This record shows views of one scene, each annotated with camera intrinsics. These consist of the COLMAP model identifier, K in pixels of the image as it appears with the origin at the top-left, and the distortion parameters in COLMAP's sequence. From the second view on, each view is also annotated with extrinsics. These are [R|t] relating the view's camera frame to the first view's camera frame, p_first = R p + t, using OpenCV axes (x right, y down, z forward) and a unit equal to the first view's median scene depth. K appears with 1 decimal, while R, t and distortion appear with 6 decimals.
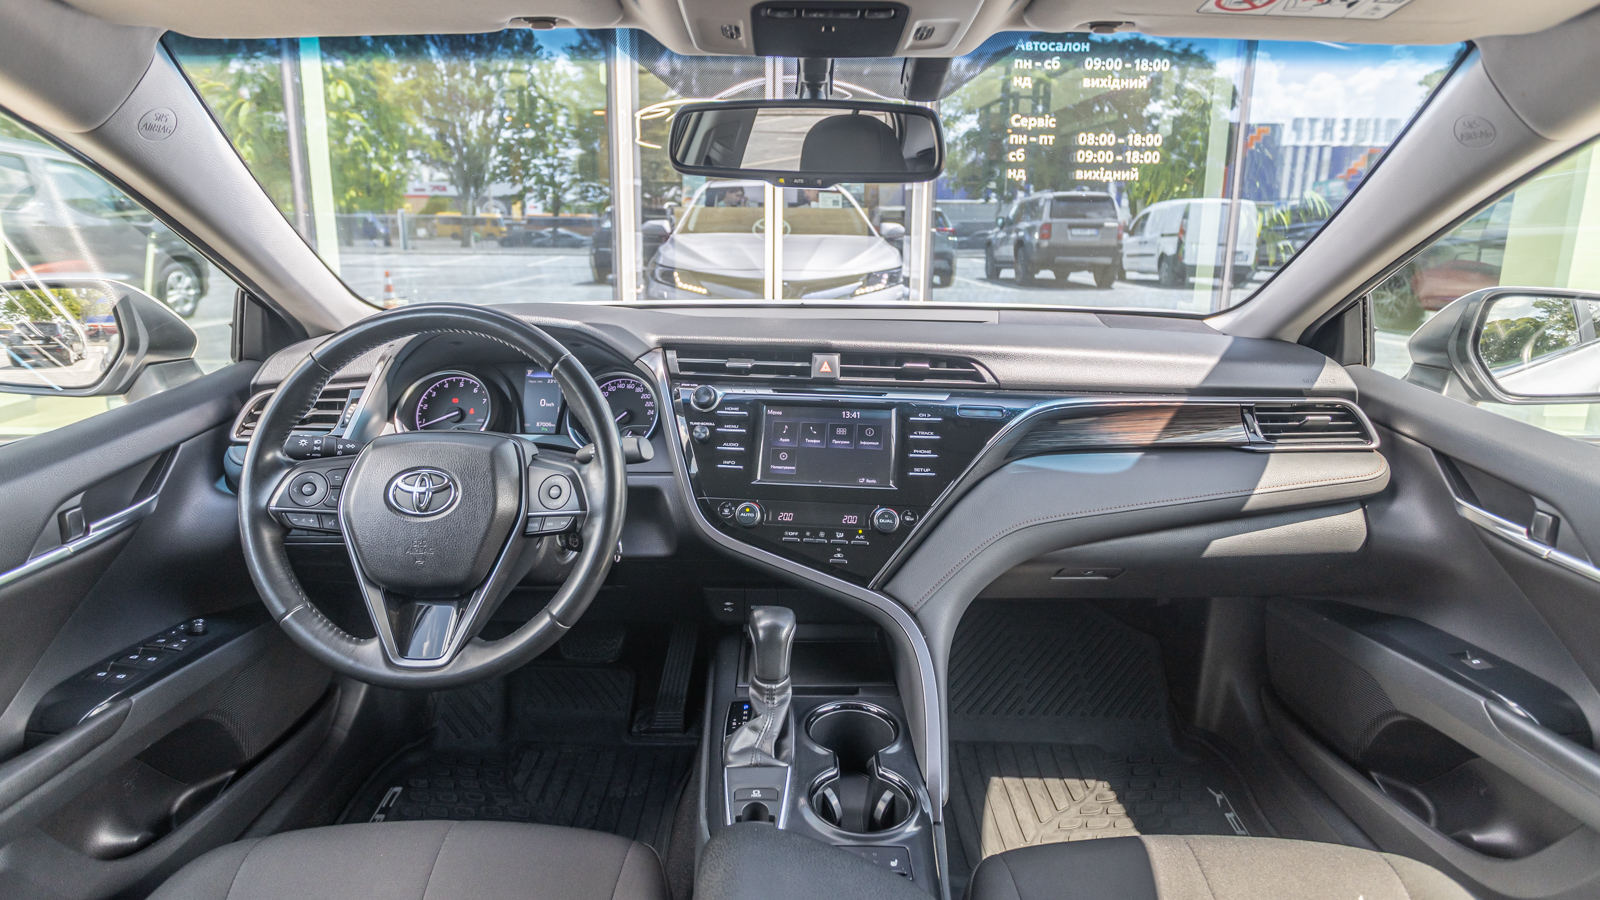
lens RADIAL K [[903.6, 0, 795.7], [0, 903.6, 385.0], [0, 0, 1]] dist [-0.003685, 0.001475]
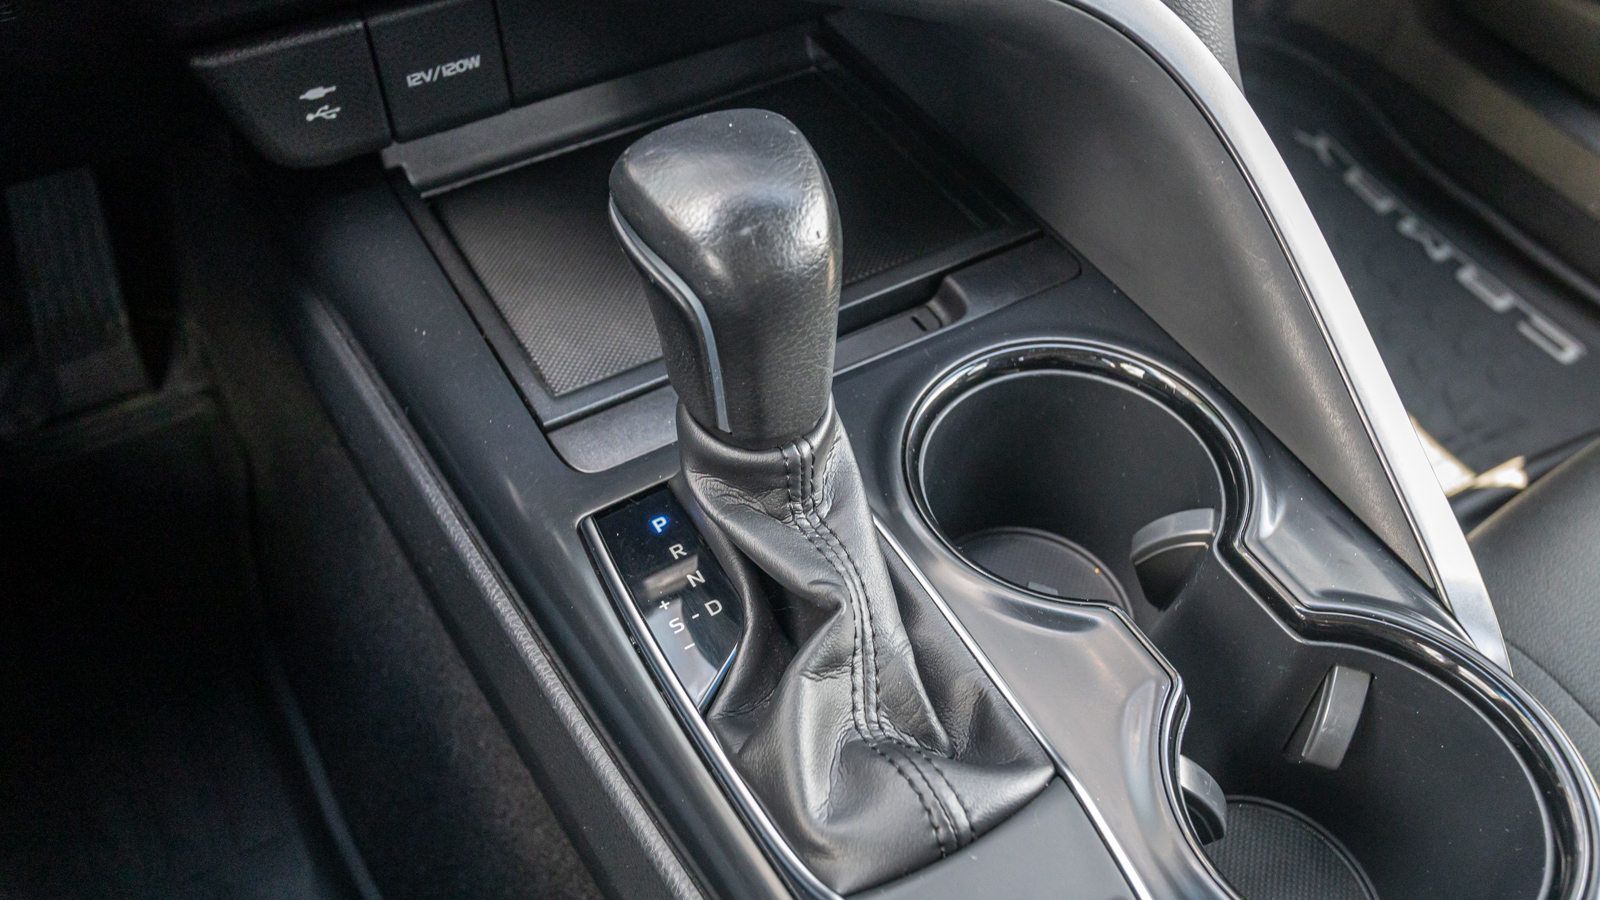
lens RADIAL K [[1398.7, 0, 793.0], [0, 1398.7, 435.0], [0, 0, 1]] dist [-0.013921, 0.014673]
pose [[0.871109, -0.361170, 0.332754, -0.129165], [0.078335, 0.771100, 0.631877, 0.085978], [-0.484802, -0.524367, 0.700004, 0.651673]]
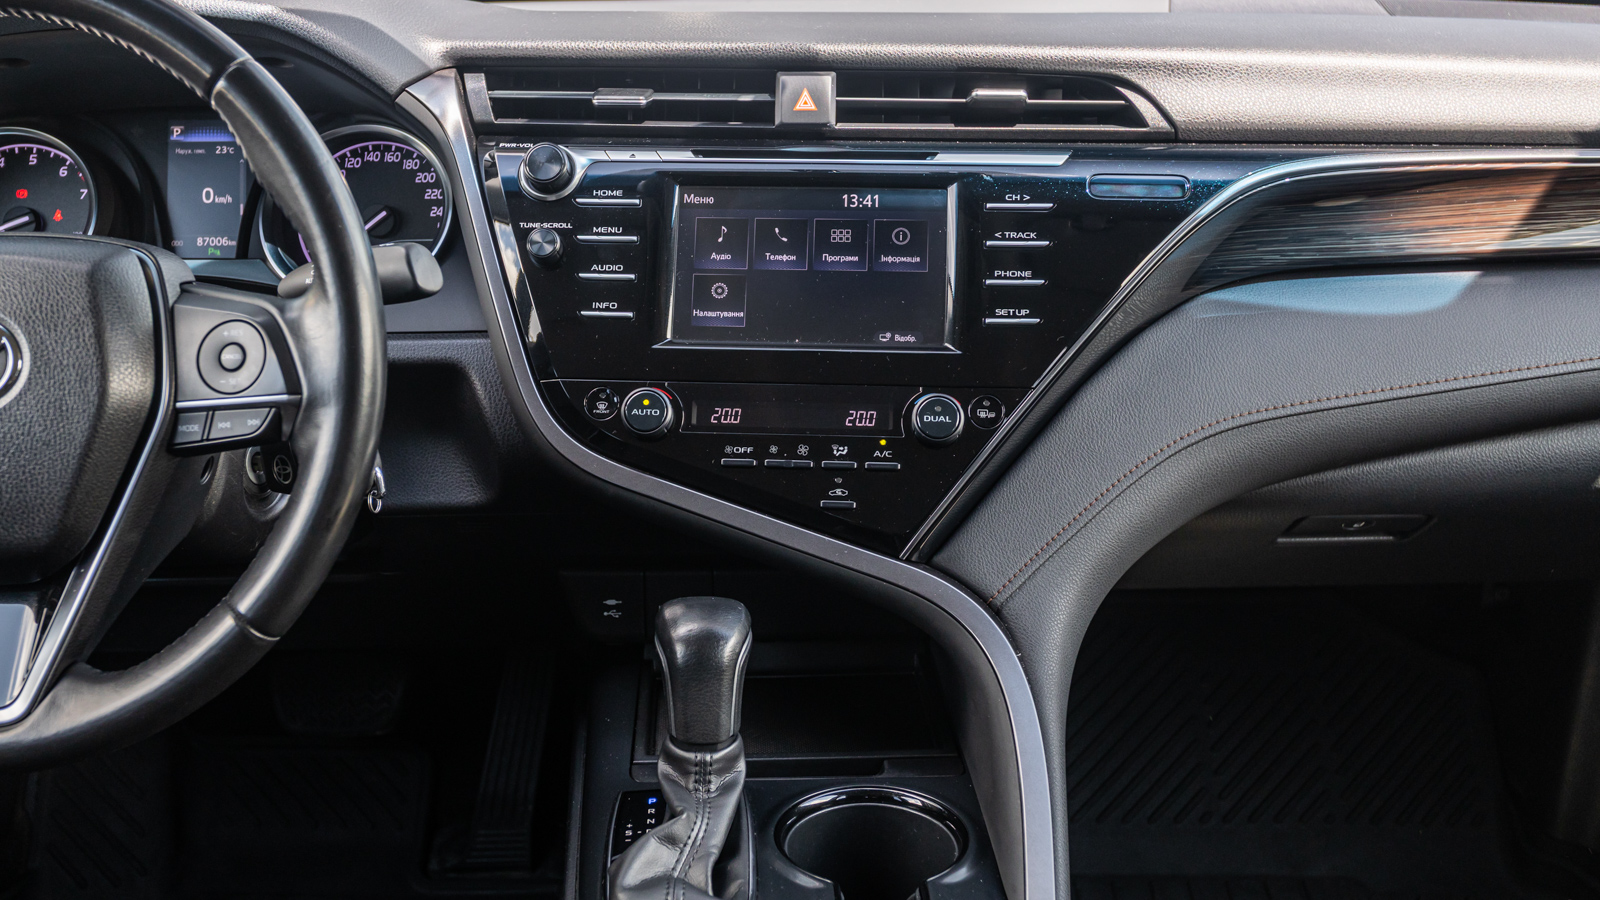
lens RADIAL K [[1784.3, 0, 746.3], [0, 1784.3, 440.9], [0, 0, 1]] dist [0.007328, 0.000000]
pose [[0.999833, -0.018267, 0.000781, -0.001421], [0.018041, 0.992597, 0.120107, 0.044702], [-0.002969, -0.120073, 0.992761, 0.062132]]
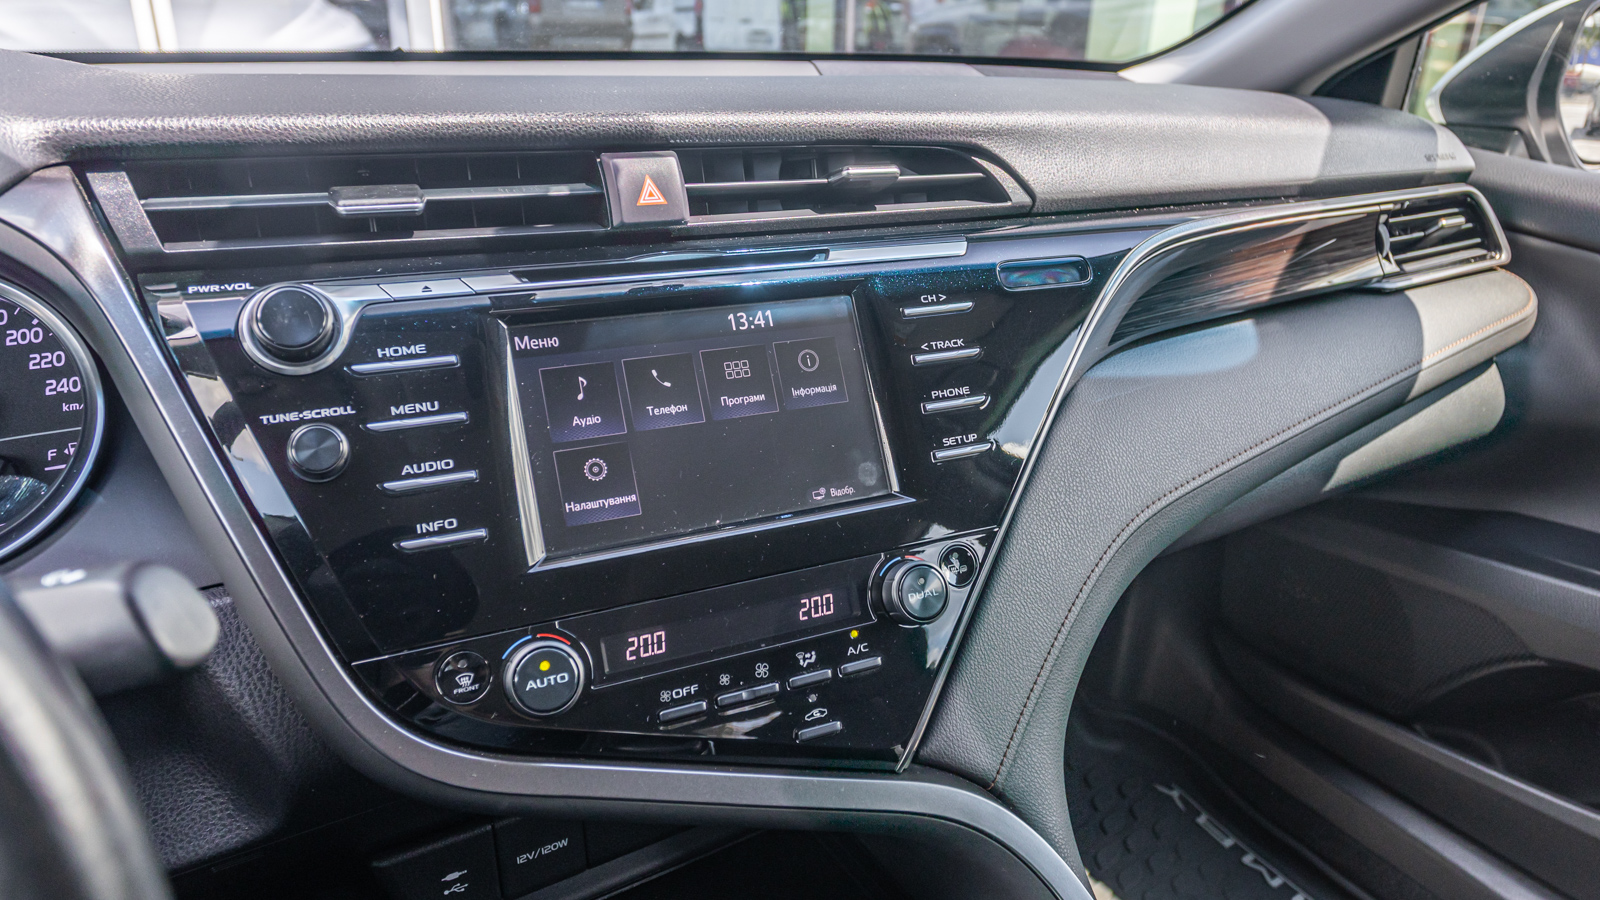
lens RADIAL K [[1079.6, 0, 839.9], [0, 1079.6, 430.3], [0, 0, 1]] dist [-0.008619, 0.003631]
pose [[0.848748, -0.180802, 0.496928, -0.132538], [0.078463, 0.972389, 0.219778, -0.016477], [-0.522943, -0.147546, 0.839500, 0.614188]]
